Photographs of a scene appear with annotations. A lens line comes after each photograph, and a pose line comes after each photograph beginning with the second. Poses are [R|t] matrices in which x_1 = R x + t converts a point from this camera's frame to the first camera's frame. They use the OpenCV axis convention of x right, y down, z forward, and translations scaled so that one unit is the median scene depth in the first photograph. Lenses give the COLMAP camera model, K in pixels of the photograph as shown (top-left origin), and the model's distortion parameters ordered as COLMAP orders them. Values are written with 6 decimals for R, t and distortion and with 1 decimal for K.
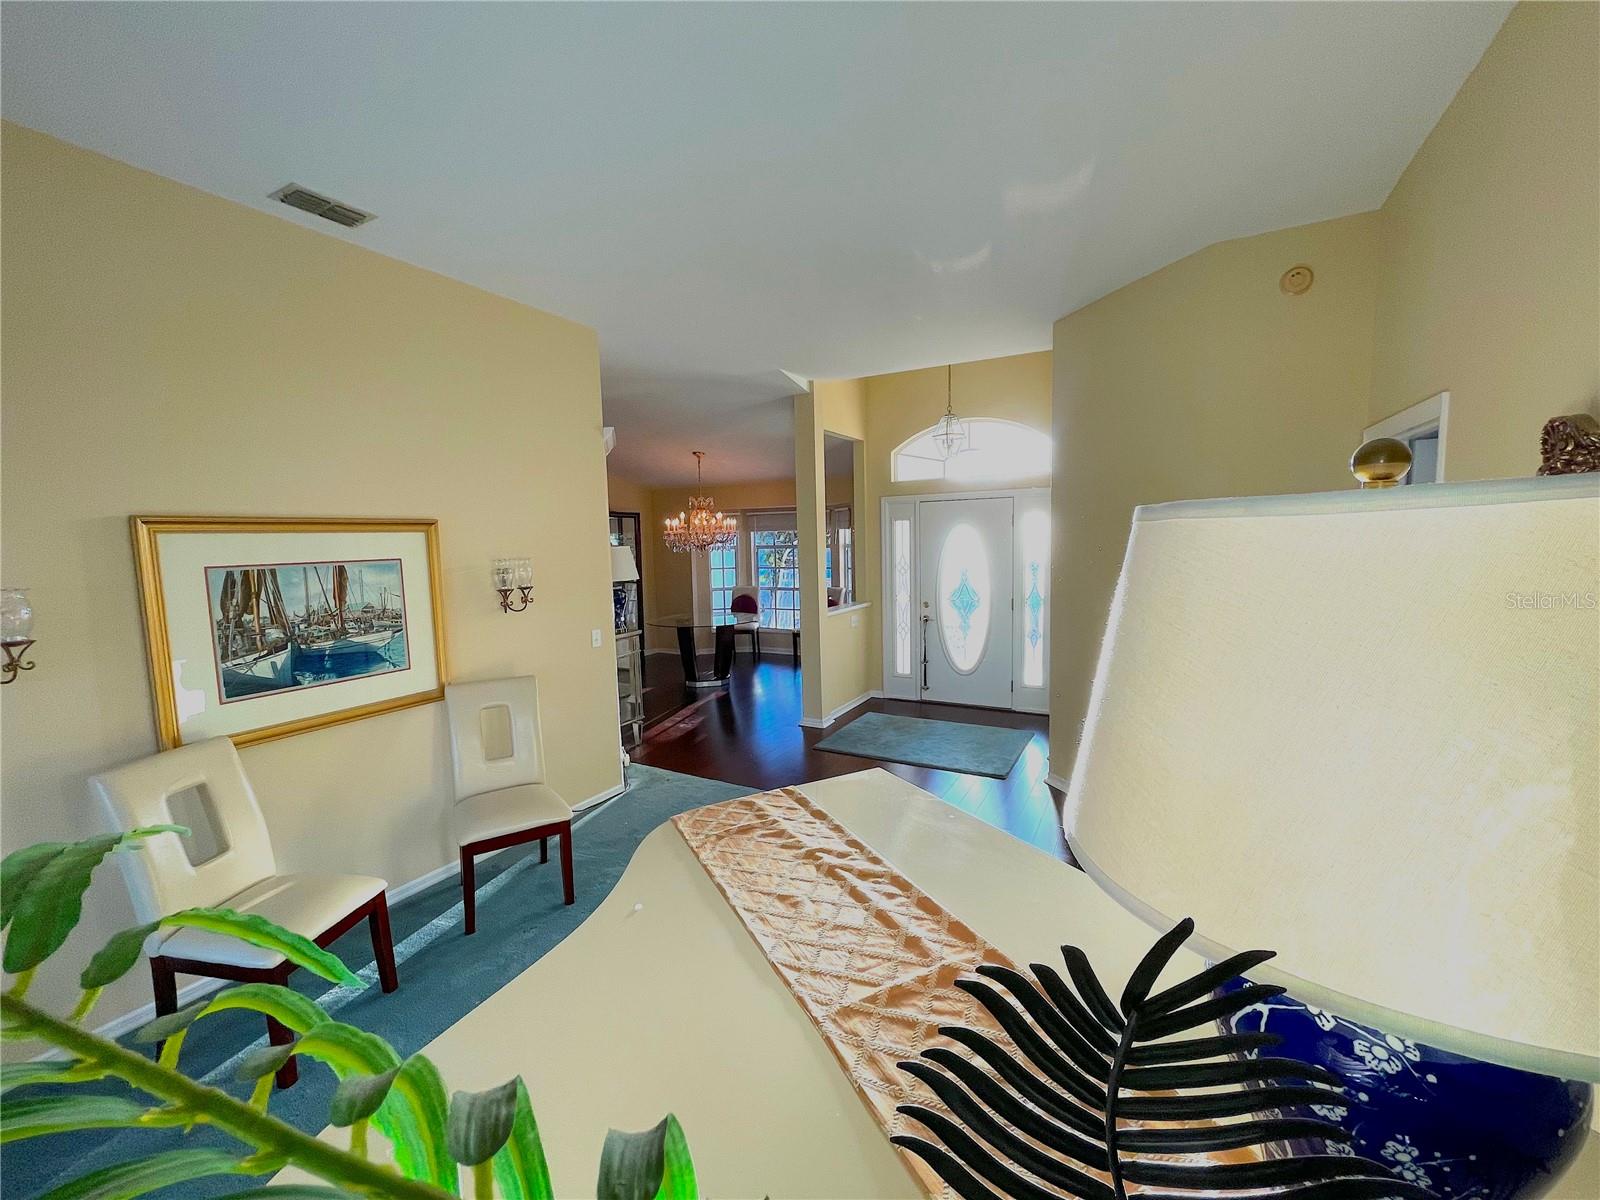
lens RADIAL K [[637.6, 0, 804.4], [0, 637.6, 591.4], [0, 0, 1]] dist [0.004379, -0.000072]
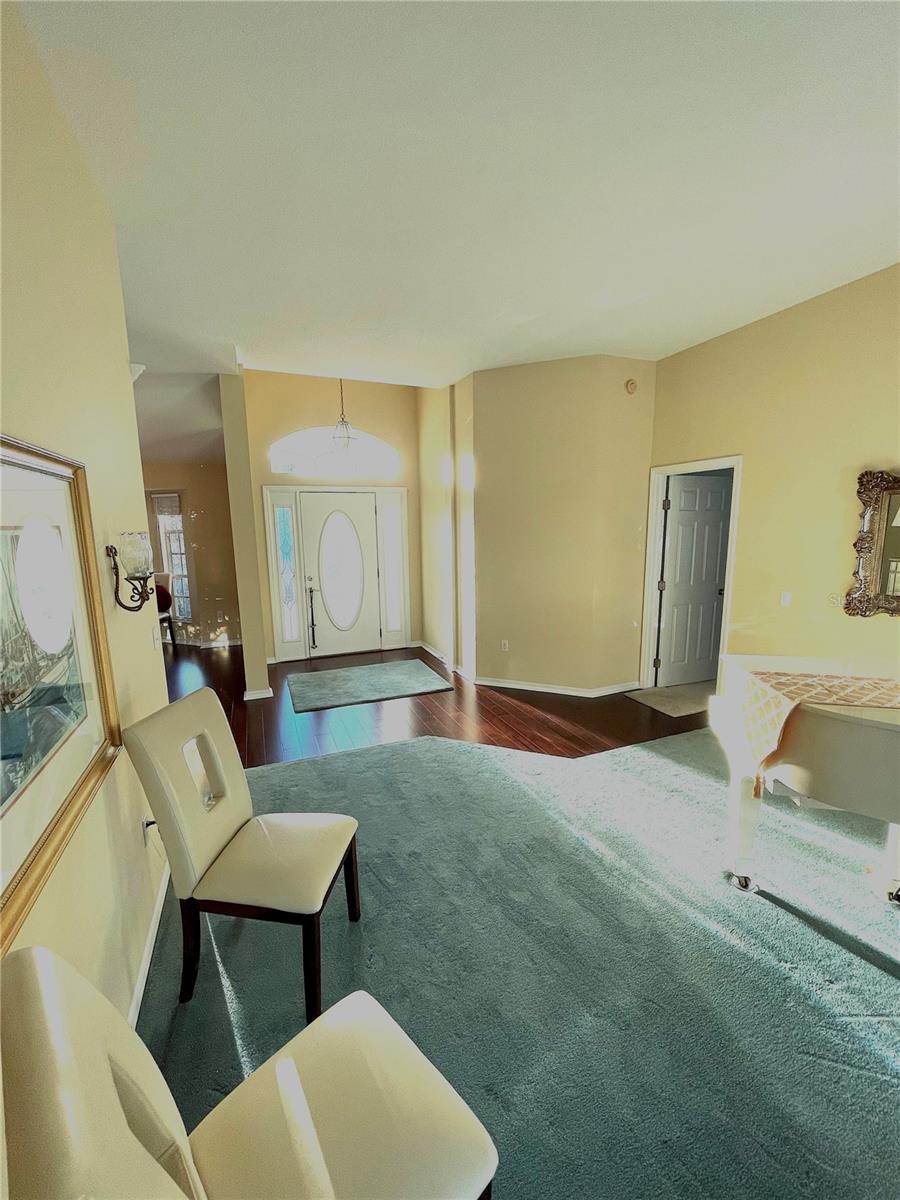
lens RADIAL K [[478.2, 0, 454.3], [0, 478.2, 606.4], [0, 0, 1]] dist [0.004379, -0.000072]
pose [[0.628965, -0.115764, 0.768766, -0.386905], [0.060832, 0.993148, 0.099782, -0.000822], [-0.775050, -0.015993, 0.631698, 0.246448]]
